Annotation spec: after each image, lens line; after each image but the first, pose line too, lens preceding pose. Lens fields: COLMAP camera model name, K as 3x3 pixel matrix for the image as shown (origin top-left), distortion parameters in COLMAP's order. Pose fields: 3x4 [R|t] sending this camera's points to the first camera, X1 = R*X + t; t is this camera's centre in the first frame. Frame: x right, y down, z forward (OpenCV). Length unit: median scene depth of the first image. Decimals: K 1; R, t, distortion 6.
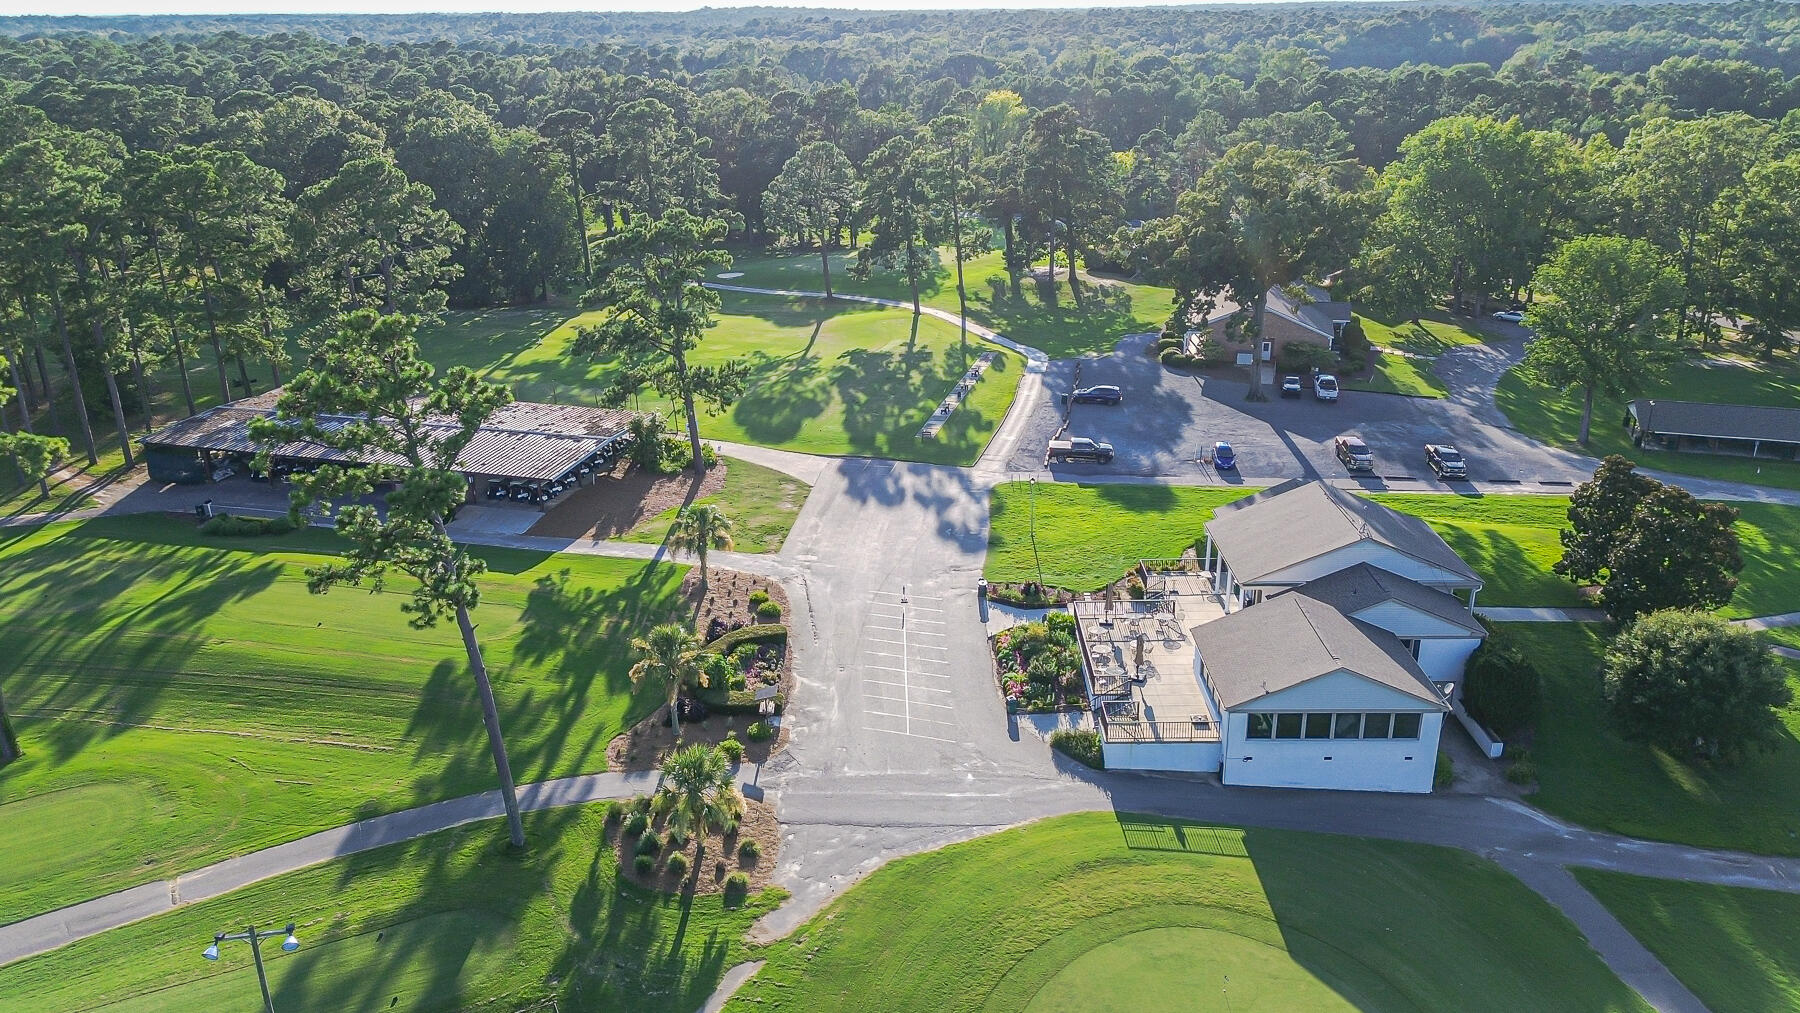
lens RADIAL K [[1228.5, 0, 899.4], [0, 1228.5, 506.3], [0, 0, 1]] dist [0.004308, -0.000280]
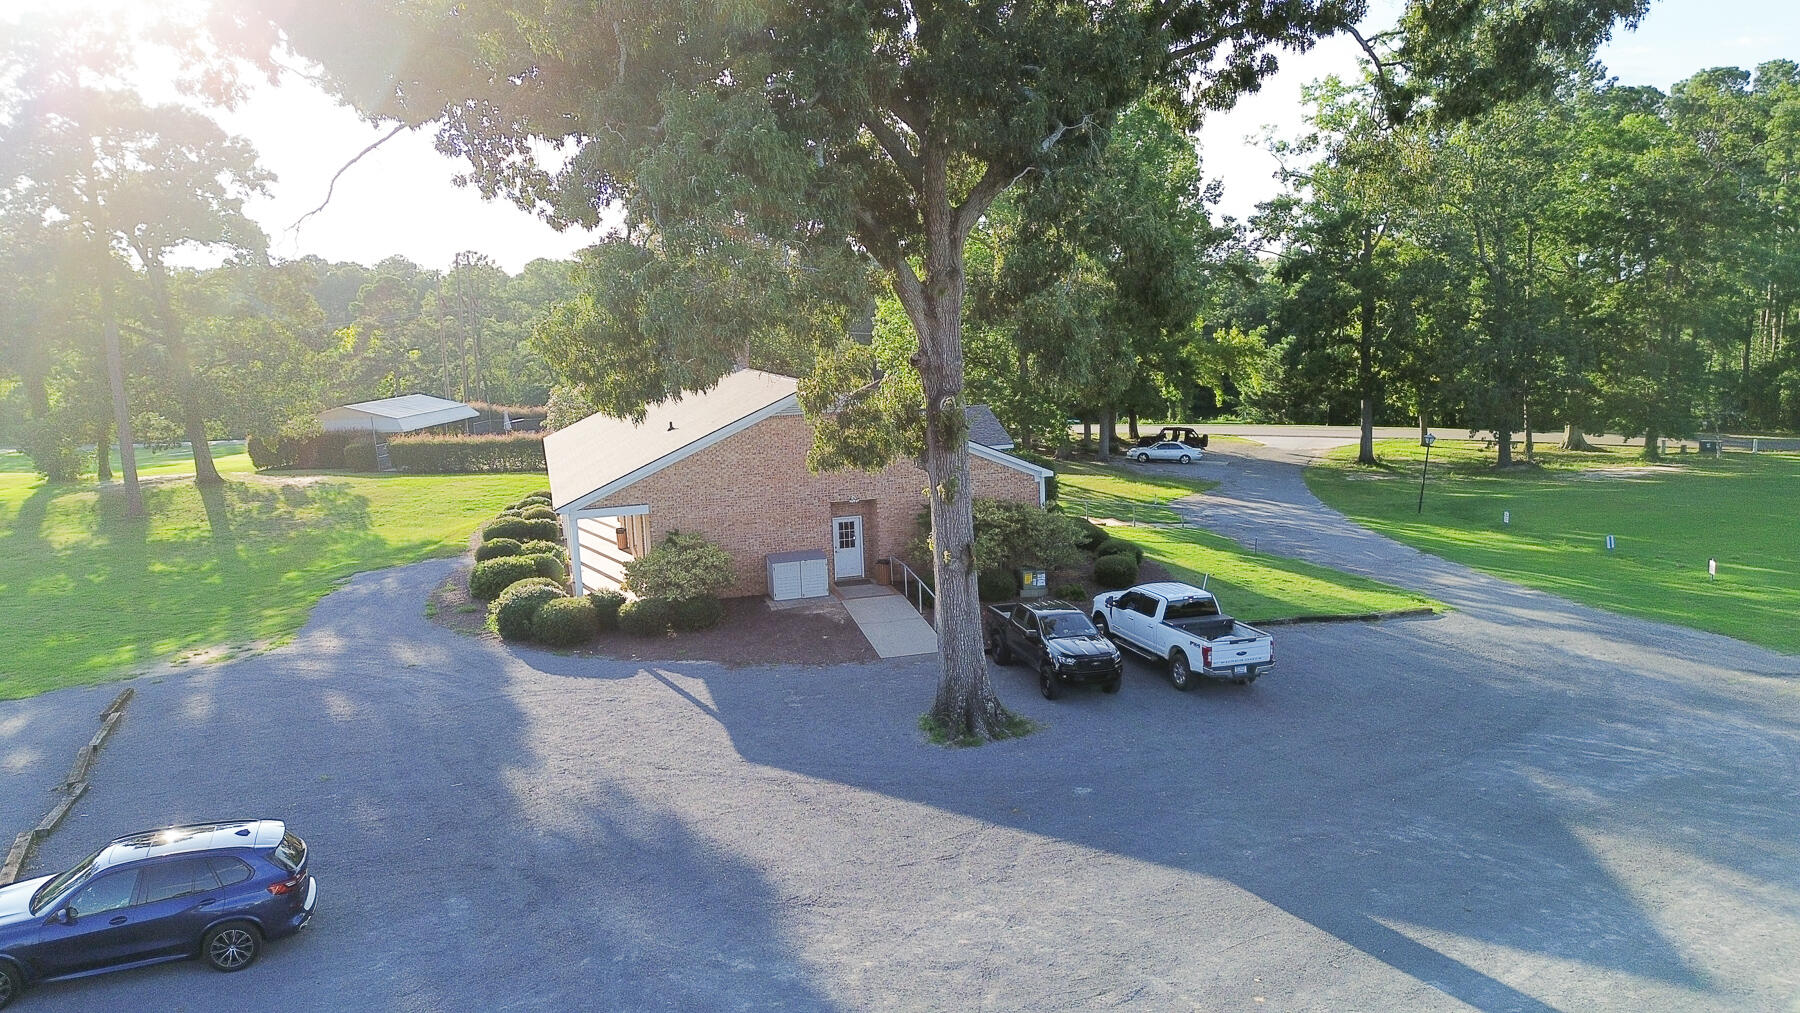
lens RADIAL K [[1228.5, 0, 899.0], [0, 1228.5, 506.9], [0, 0, 1]] dist [0.004308, -0.000280]
pose [[0.835160, -0.099307, 0.540968, 0.119316], [0.216677, 0.963430, -0.157652, -0.070107], [-0.505528, 0.248880, 0.826136, 0.598562]]
